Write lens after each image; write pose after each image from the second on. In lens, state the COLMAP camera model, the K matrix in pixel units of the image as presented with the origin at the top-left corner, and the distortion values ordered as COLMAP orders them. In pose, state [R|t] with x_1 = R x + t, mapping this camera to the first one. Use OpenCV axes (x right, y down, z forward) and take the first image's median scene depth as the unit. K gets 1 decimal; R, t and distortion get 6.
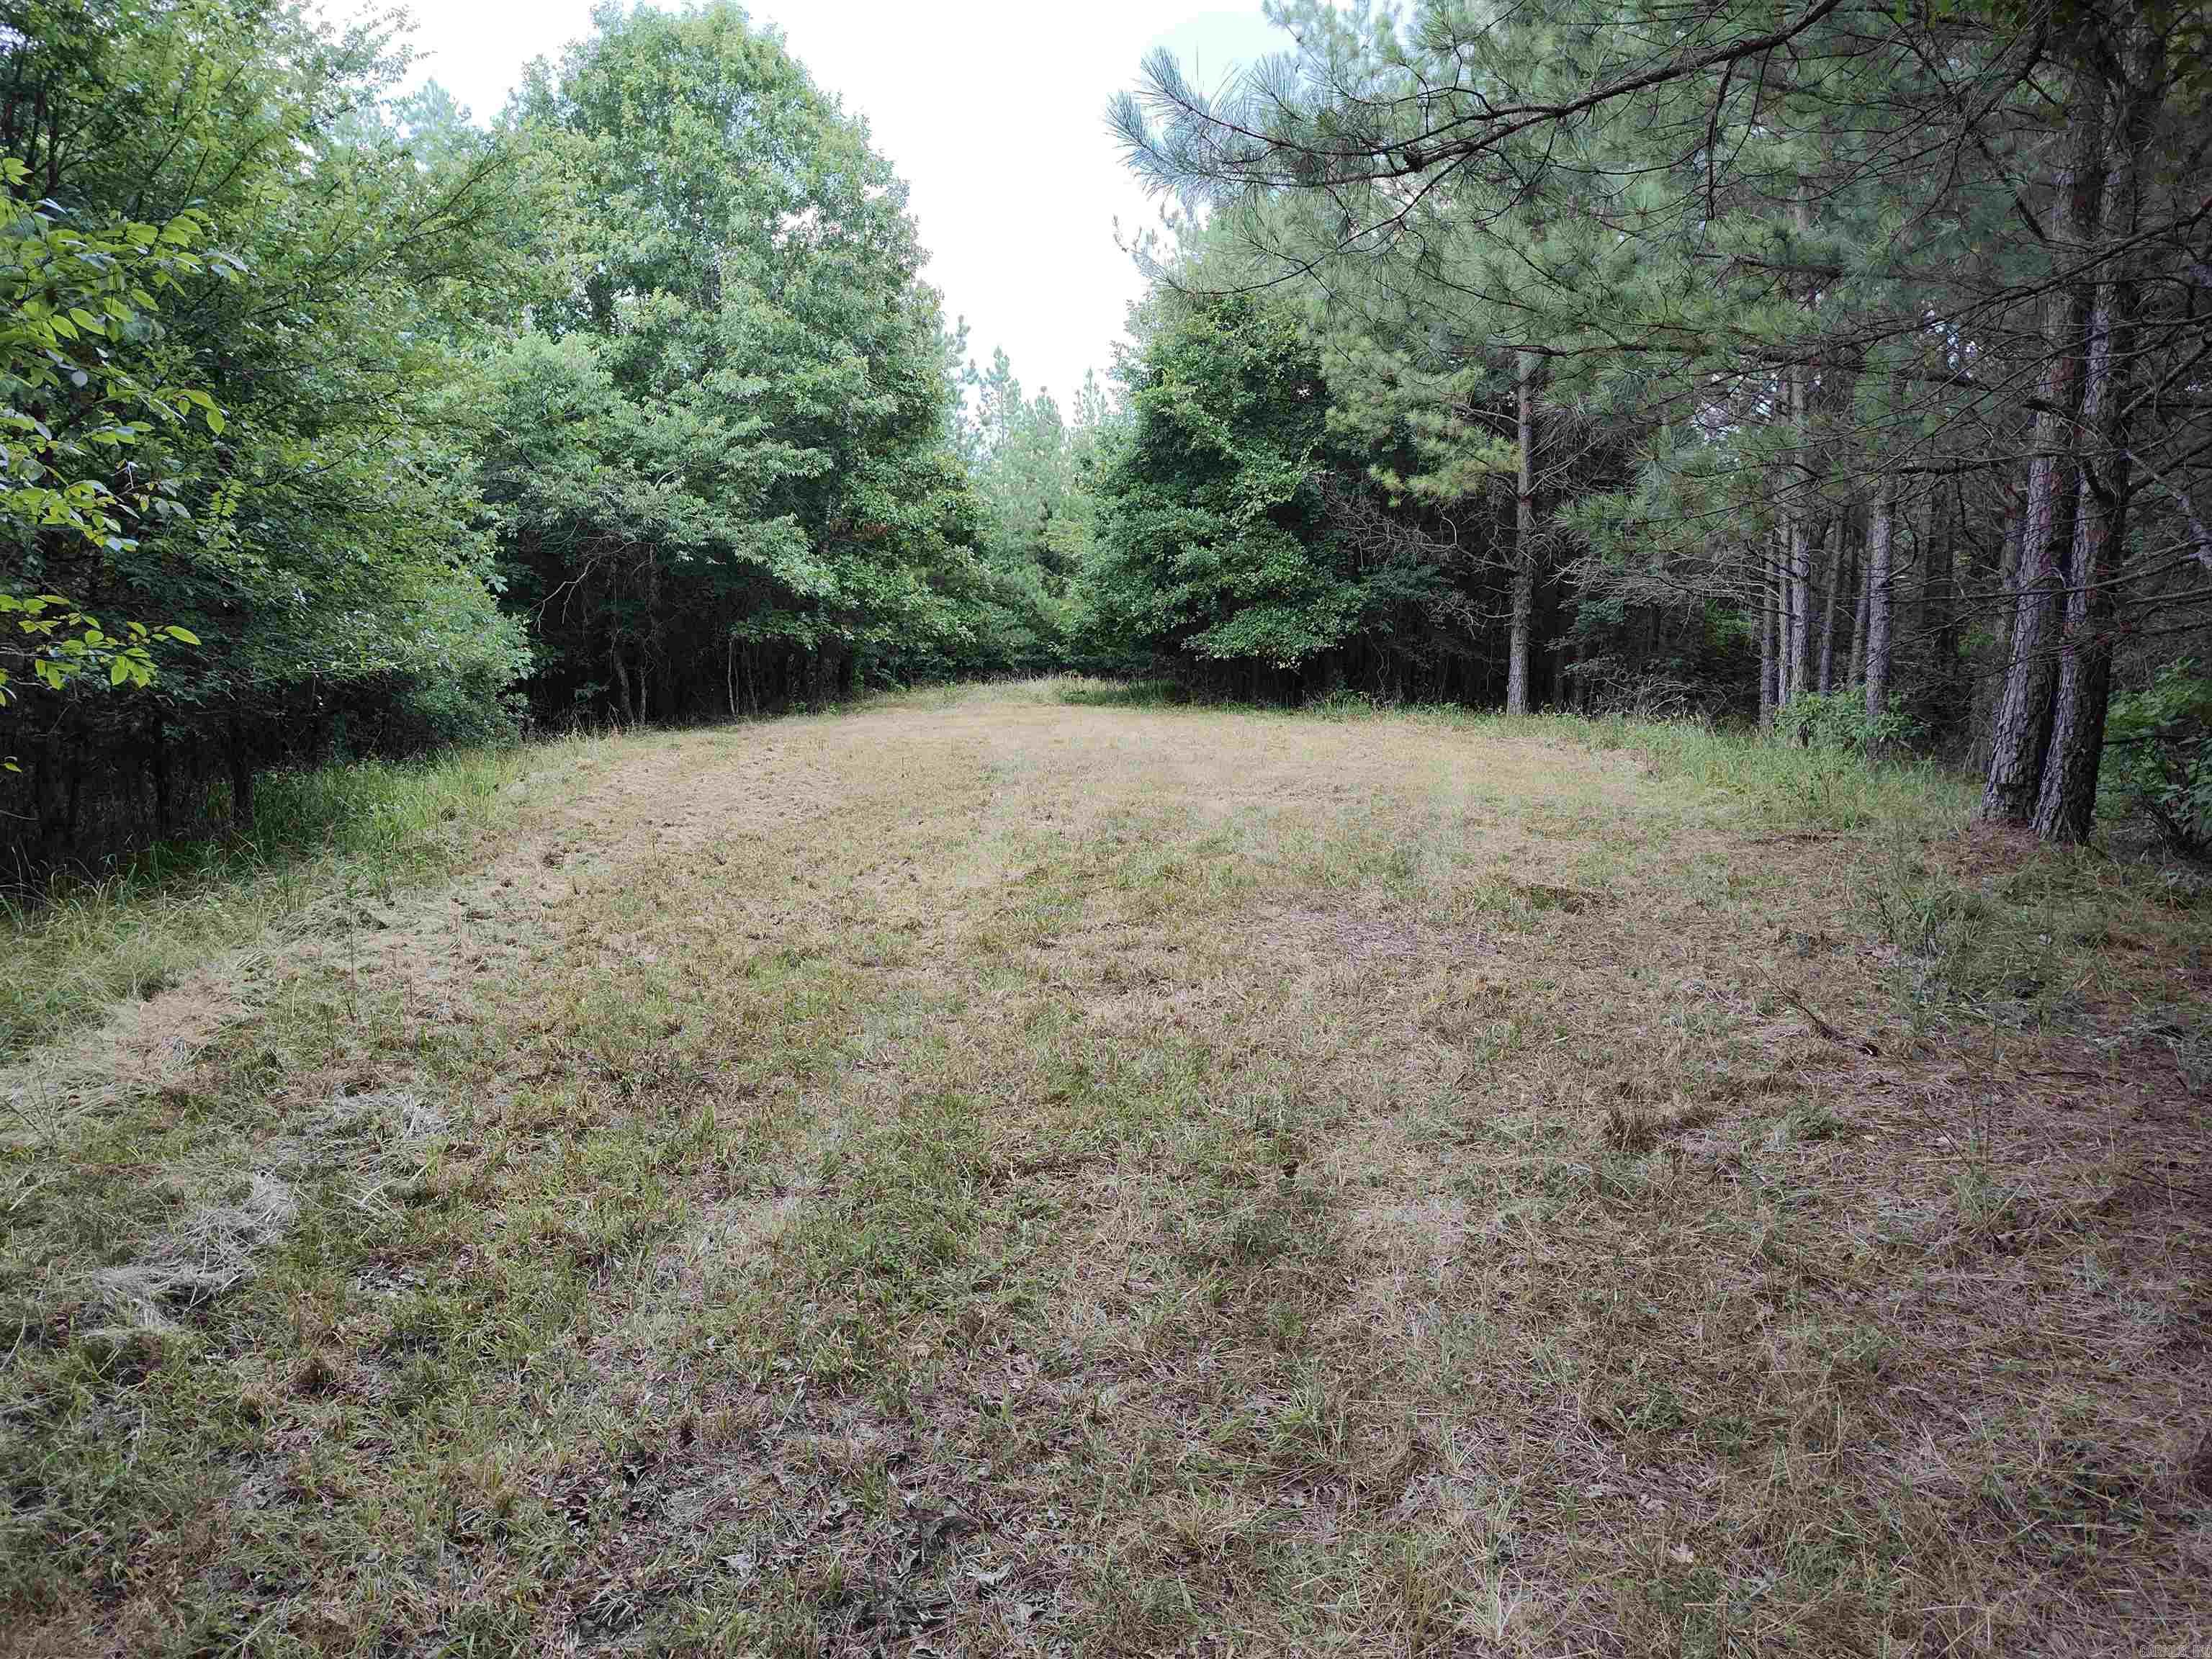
lens RADIAL K [[1527.1, 0, 1106.0], [0, 1527.1, 829.5], [0, 0, 1]] dist [0.064297, 0.001161]
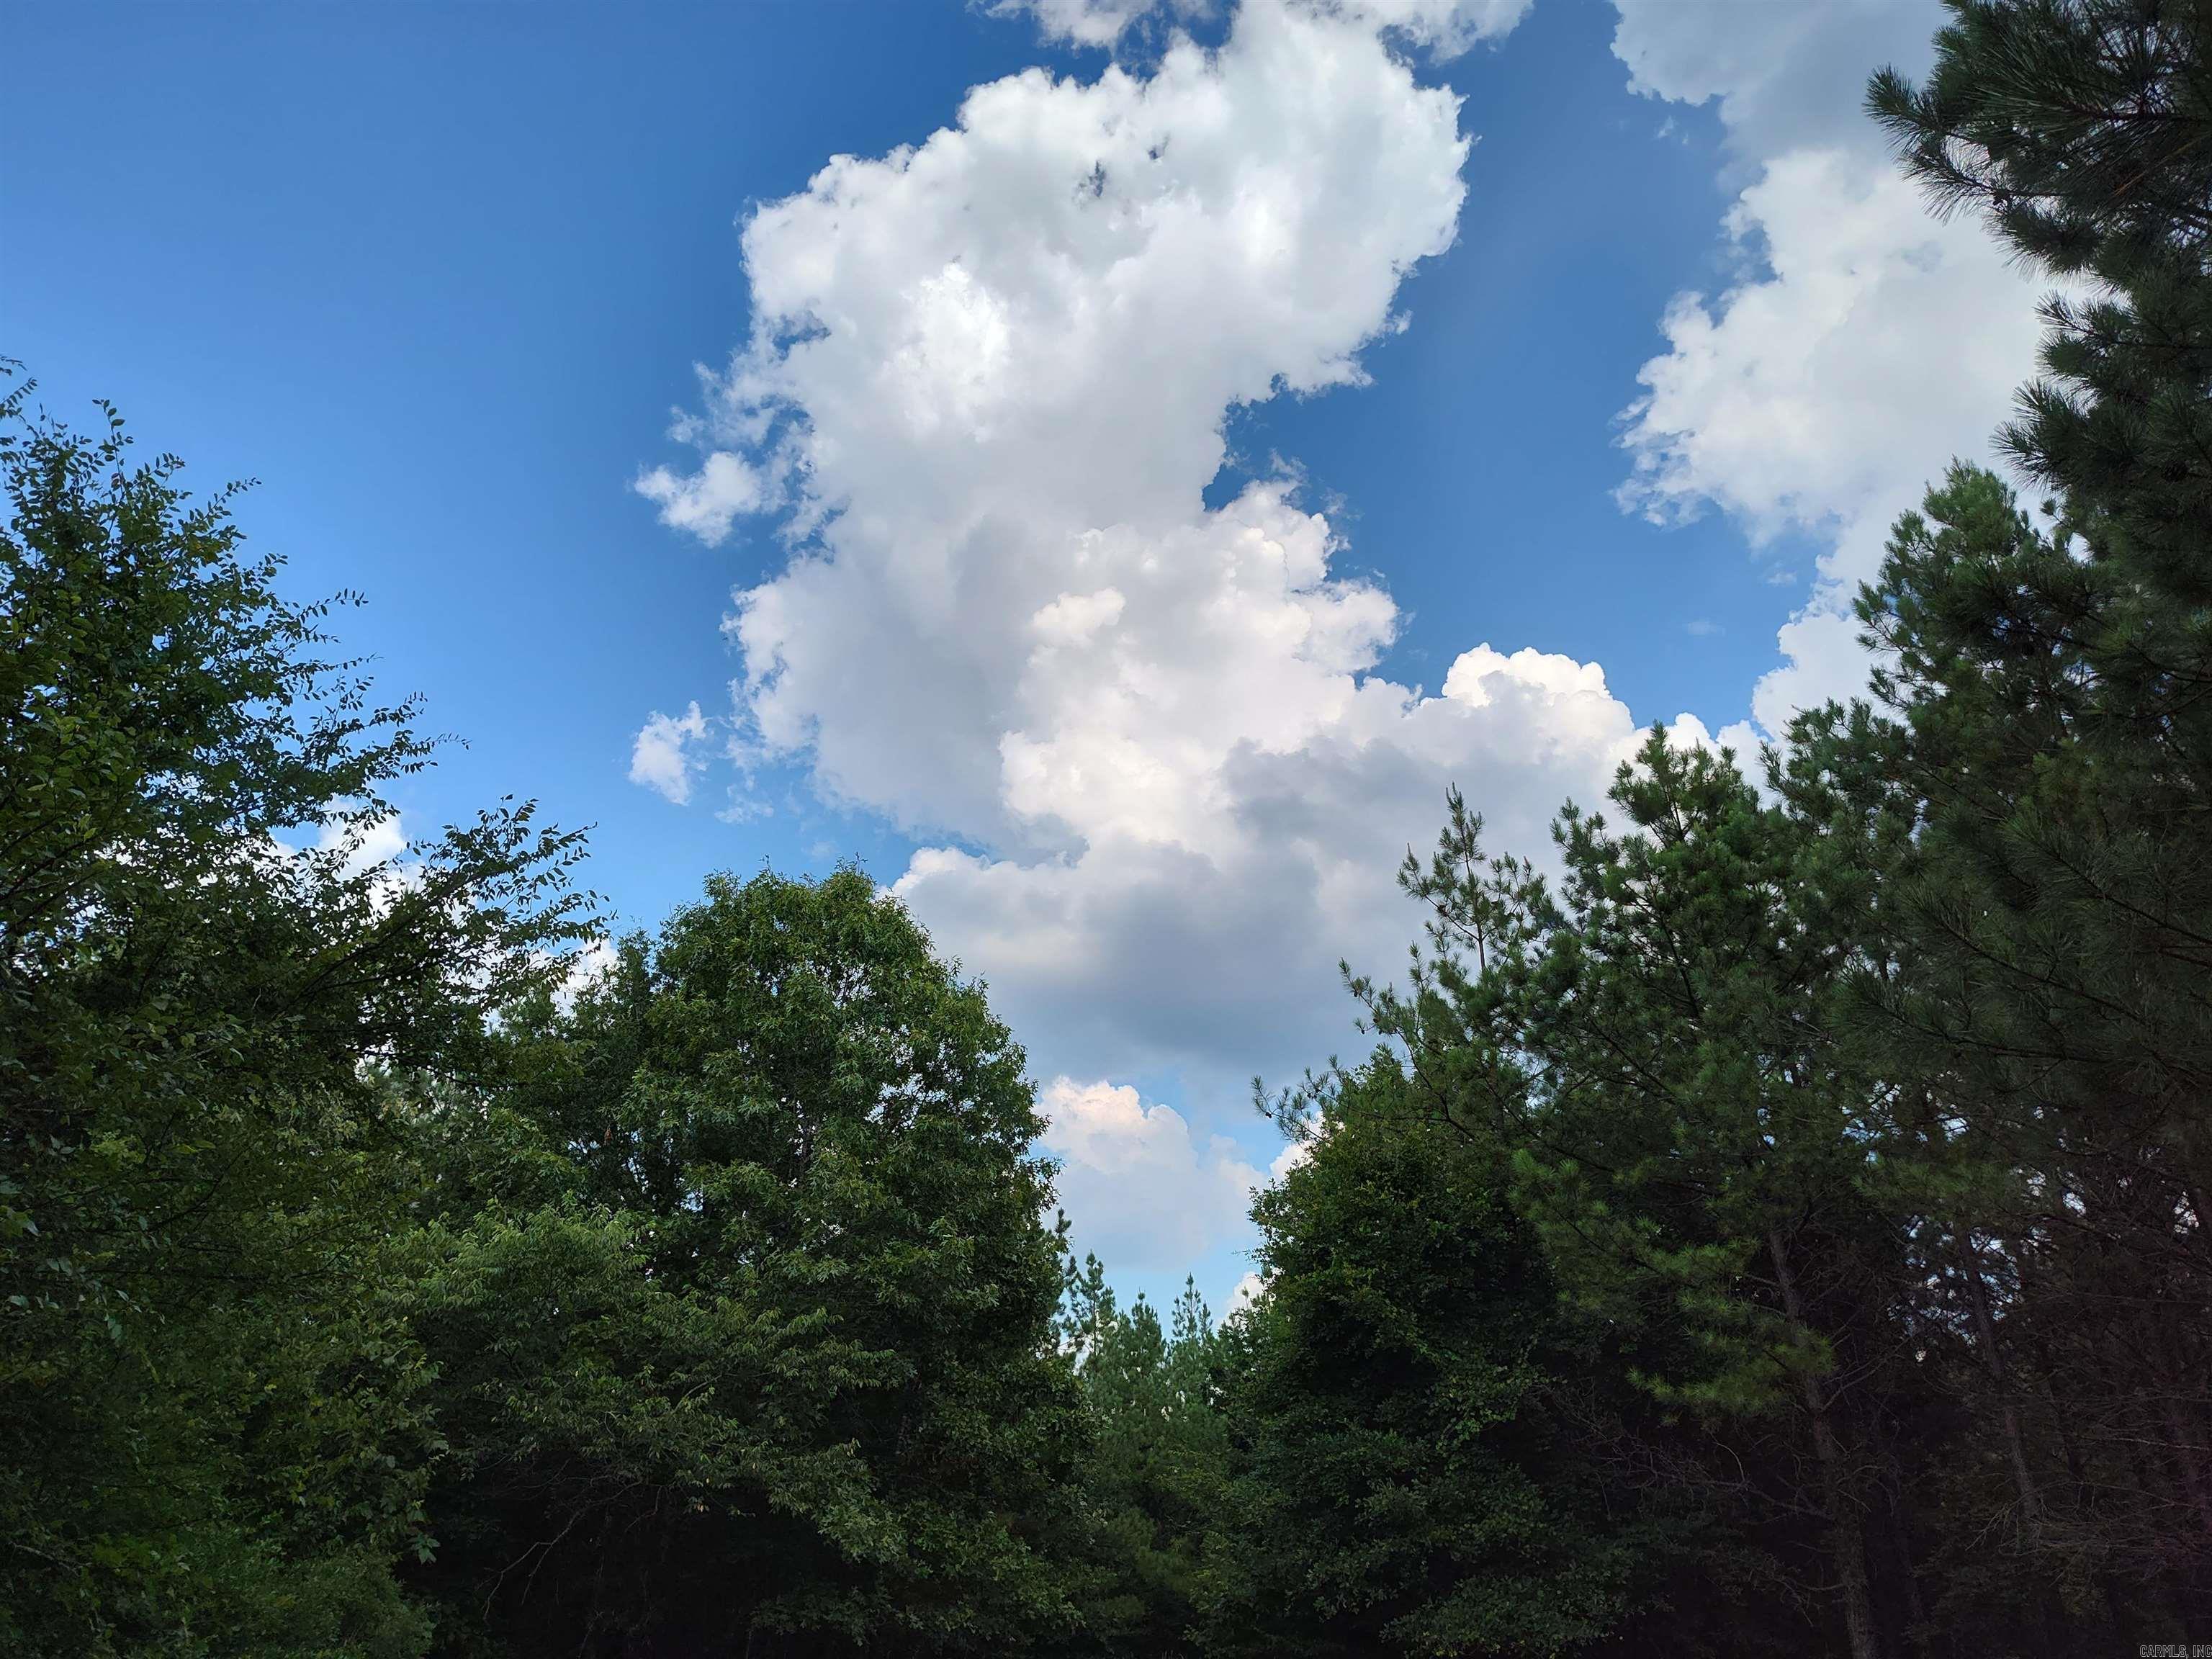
lens RADIAL K [[1476.0, 0, 1106.0], [0, 1476.0, 829.5], [0, 0, 1]] dist [0.074810, -0.126625]
pose [[0.999066, -0.020615, -0.037968, -0.045191], [-0.004205, 0.828253, -0.560338, -0.043176], [0.042999, 0.559975, 0.827393, 0.223604]]
